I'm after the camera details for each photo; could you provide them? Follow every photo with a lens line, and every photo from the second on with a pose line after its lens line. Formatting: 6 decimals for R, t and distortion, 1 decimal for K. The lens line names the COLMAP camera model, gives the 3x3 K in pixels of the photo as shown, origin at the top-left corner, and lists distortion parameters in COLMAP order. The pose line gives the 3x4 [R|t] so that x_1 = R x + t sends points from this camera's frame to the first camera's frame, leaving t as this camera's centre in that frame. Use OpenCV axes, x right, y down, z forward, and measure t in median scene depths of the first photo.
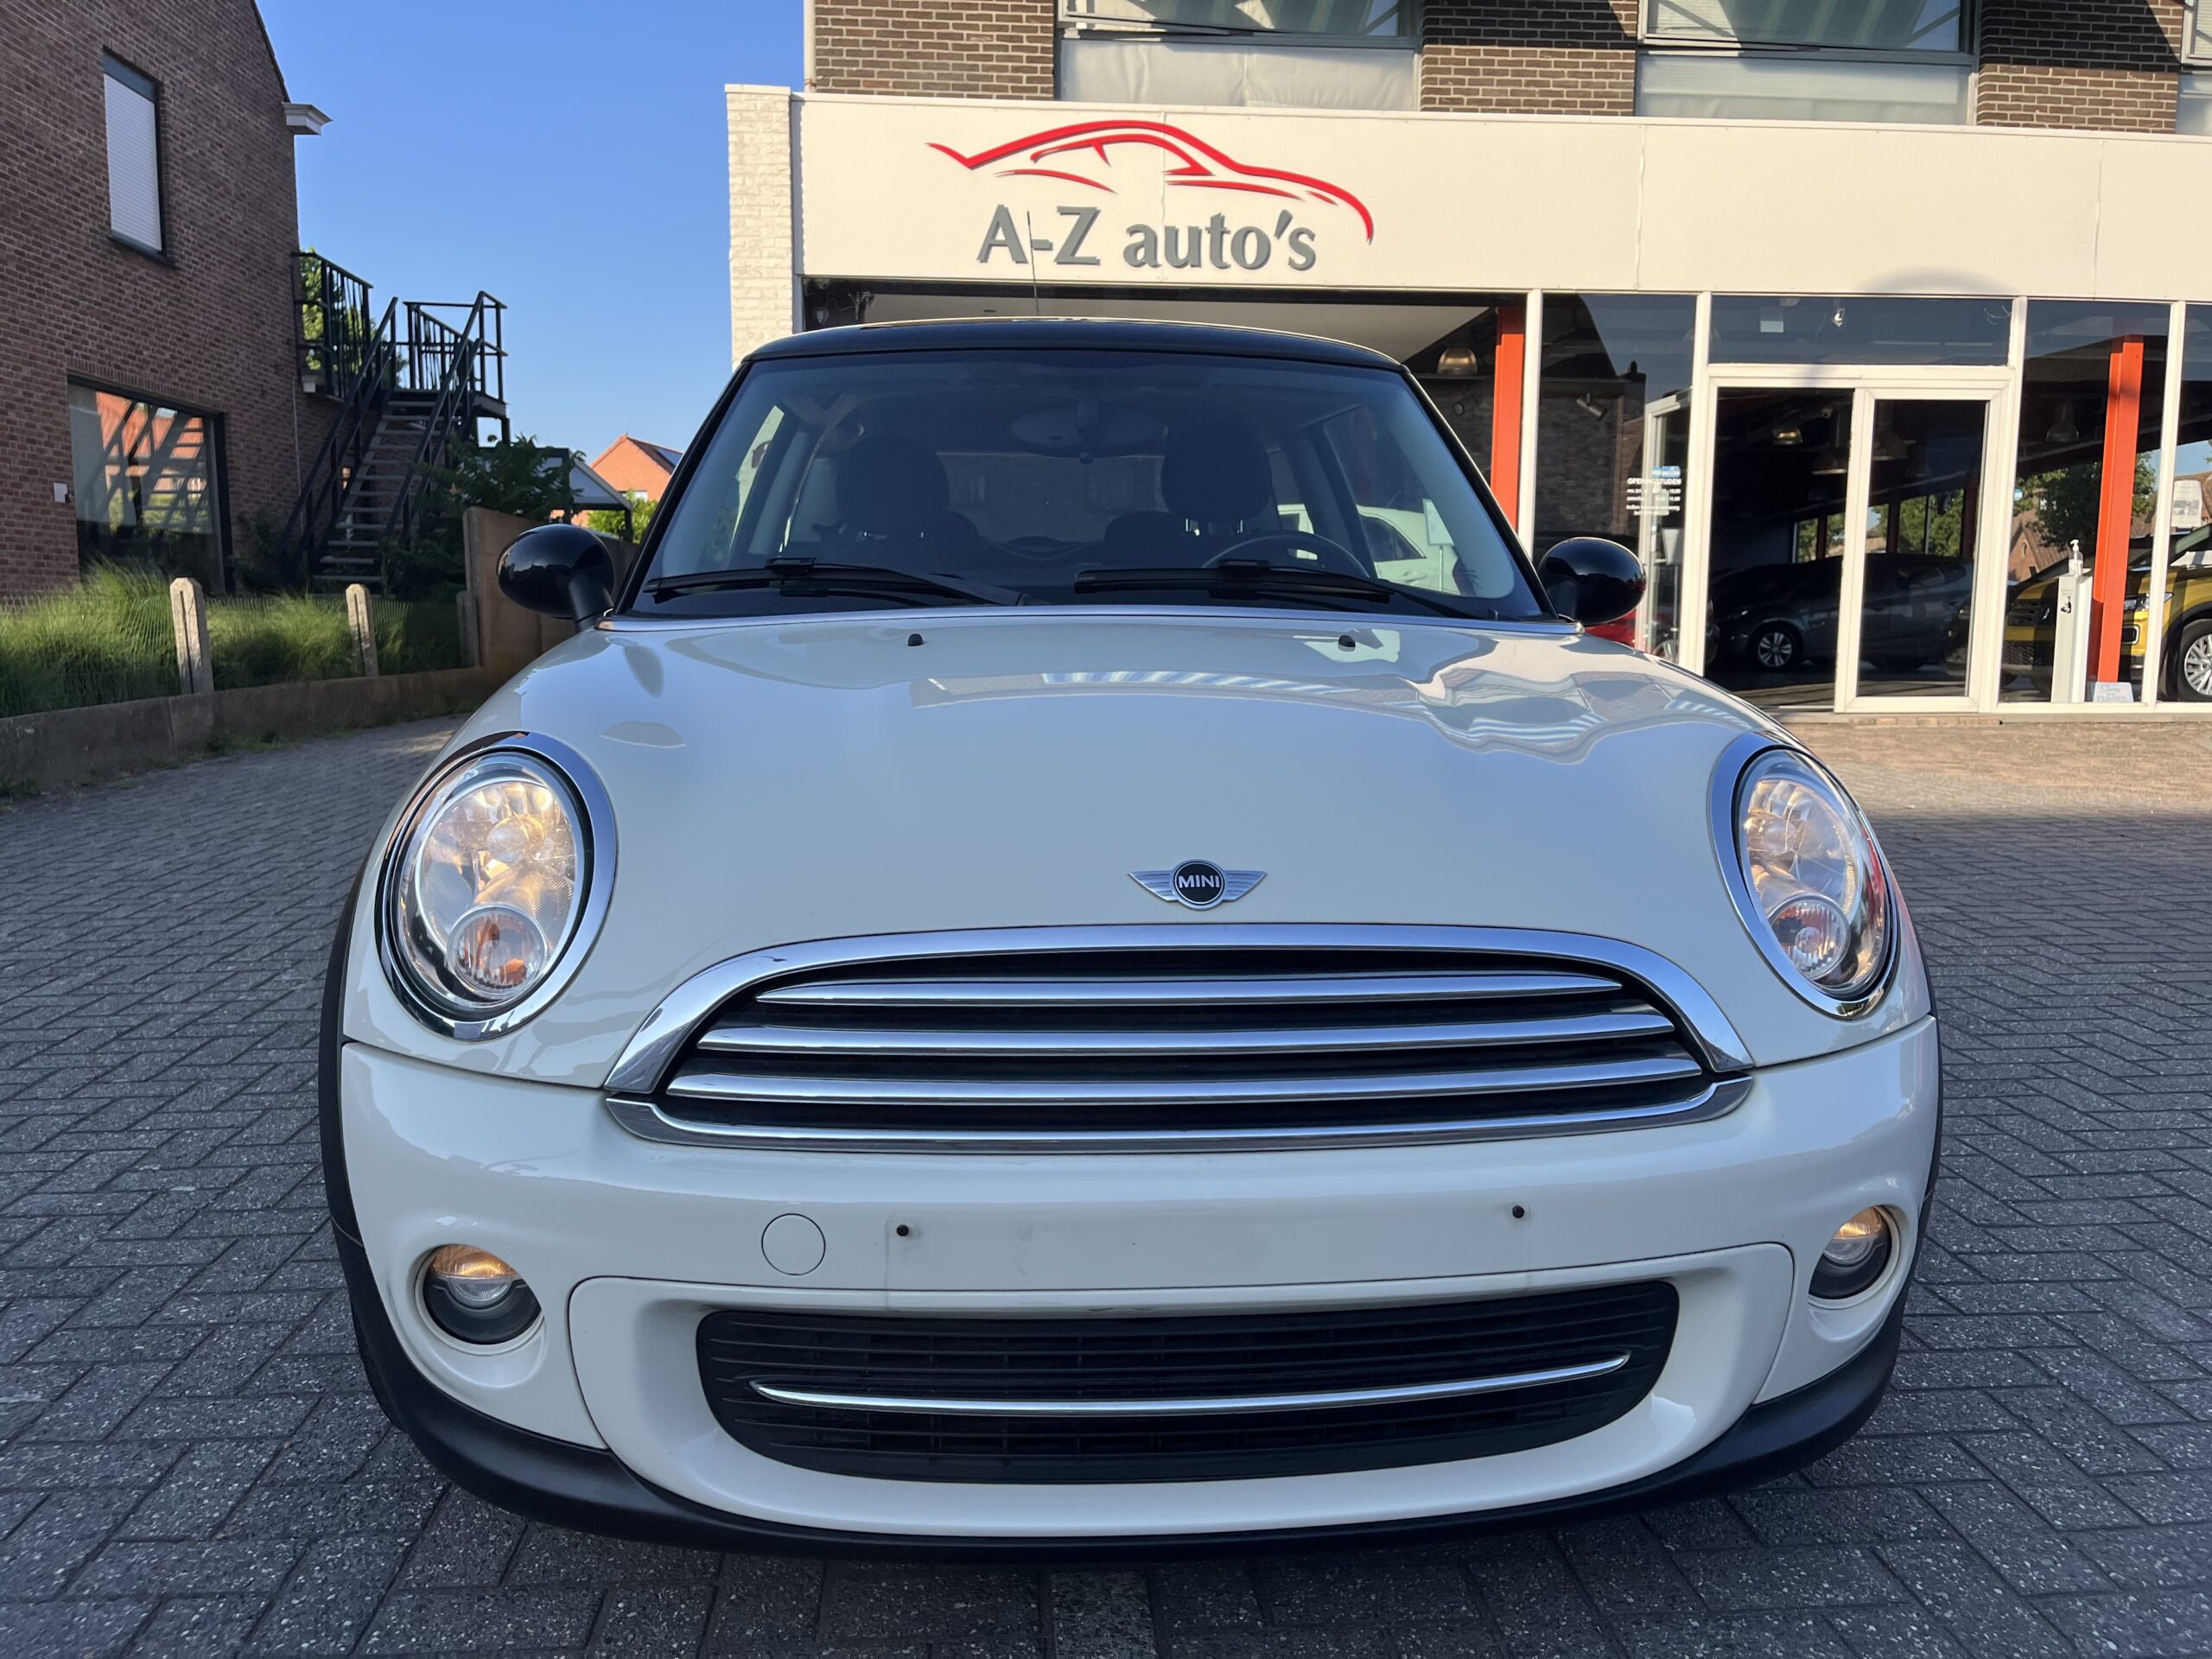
lens RADIAL K [[1685.9, 0, 1105.3], [0, 1685.9, 829.4], [0, 0, 1]] dist [0.015429, -0.030595]
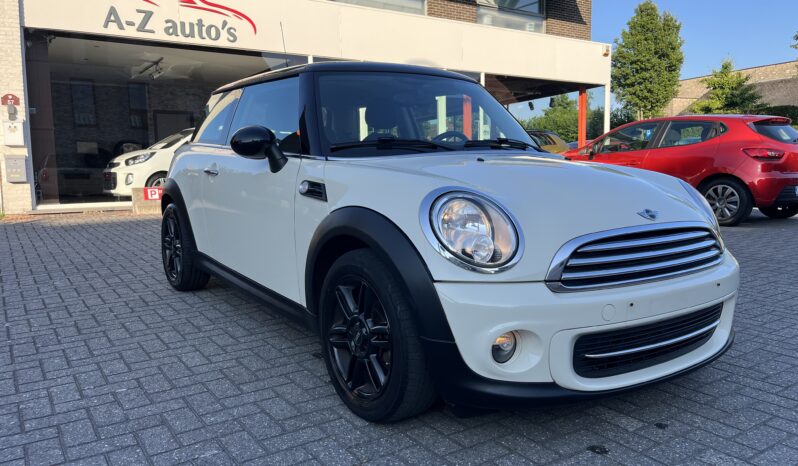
lens RADIAL K [[608.1, 0, 400.8], [0, 608.1, 232.8], [0, 0, 1]] dist [0.028797, -0.045099]
pose [[0.869394, -0.067228, 0.489524, -0.522401], [0.077971, 0.996954, -0.001562, 0.014099], [-0.487929, 0.039527, 0.871988, 0.011239]]
